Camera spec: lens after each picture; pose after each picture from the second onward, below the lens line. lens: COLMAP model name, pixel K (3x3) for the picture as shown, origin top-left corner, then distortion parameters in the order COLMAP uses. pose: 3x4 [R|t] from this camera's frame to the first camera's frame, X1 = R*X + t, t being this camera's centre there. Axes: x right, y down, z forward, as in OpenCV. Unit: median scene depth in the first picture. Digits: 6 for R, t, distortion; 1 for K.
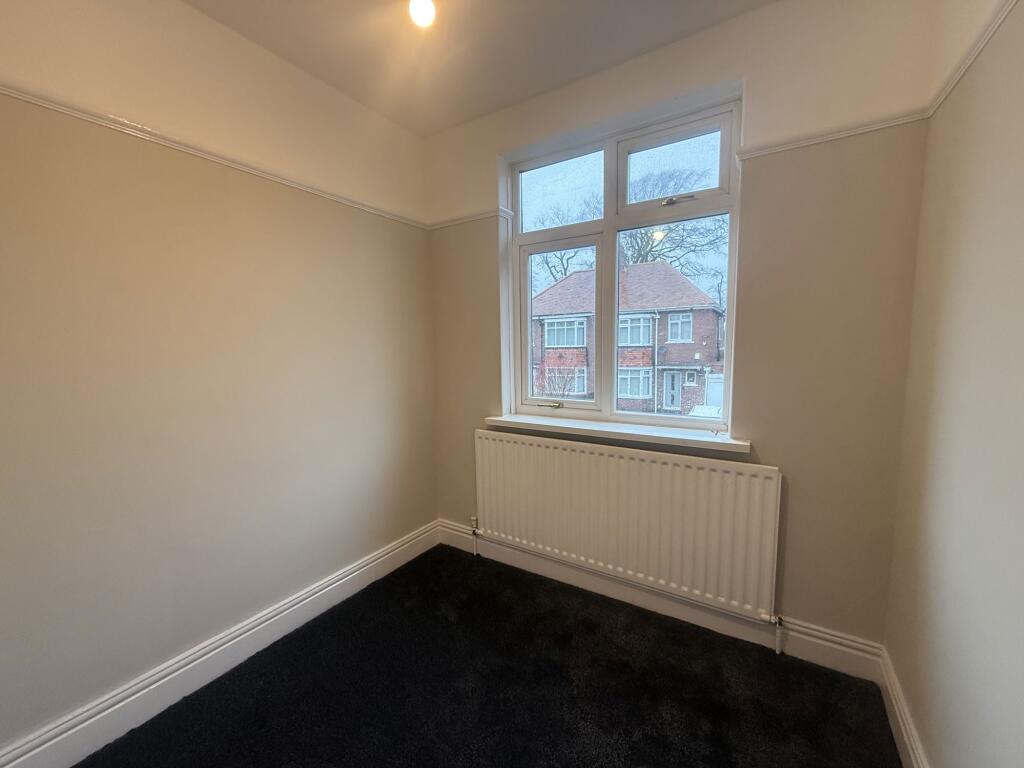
lens RADIAL K [[405.9, 0, 512.0], [0, 405.9, 384.0], [0, 0, 1]] dist [-0.000032, -0.000004]
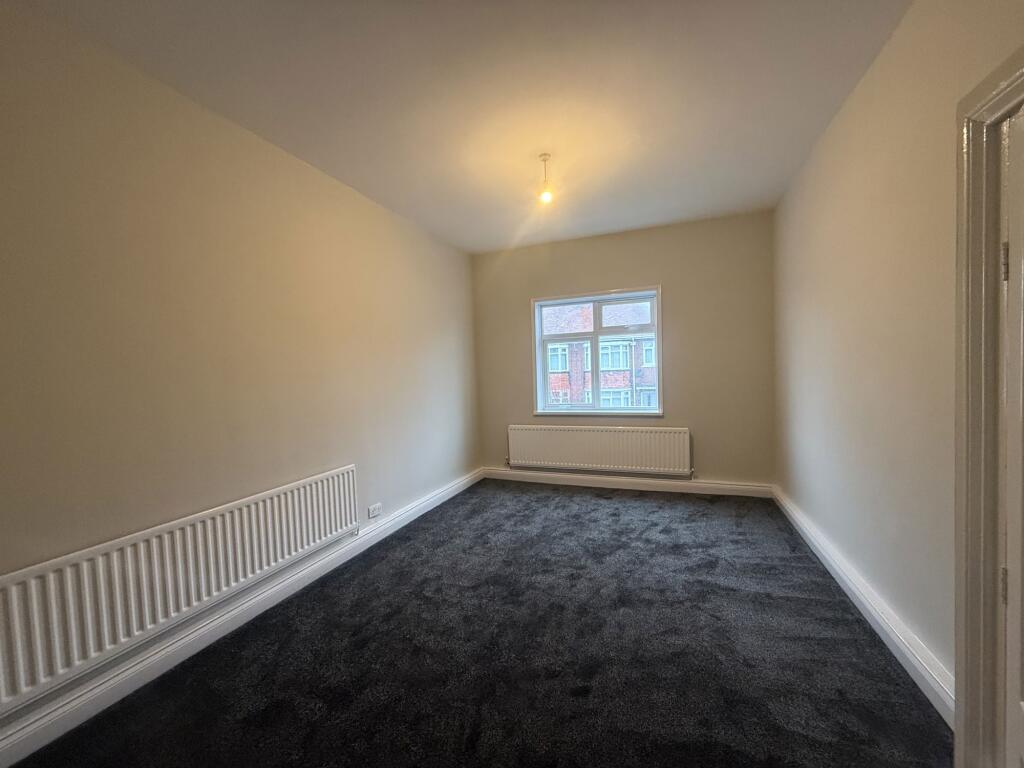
lens RADIAL K [[405.9, 0, 512.0], [0, 405.9, 384.0], [0, 0, 1]] dist [-0.000032, -0.000004]
pose [[0.998930, -0.023966, 0.039559, -0.031312], [0.026506, 0.997534, -0.064985, 0.011681], [-0.037904, 0.065964, 0.997102, -0.120335]]
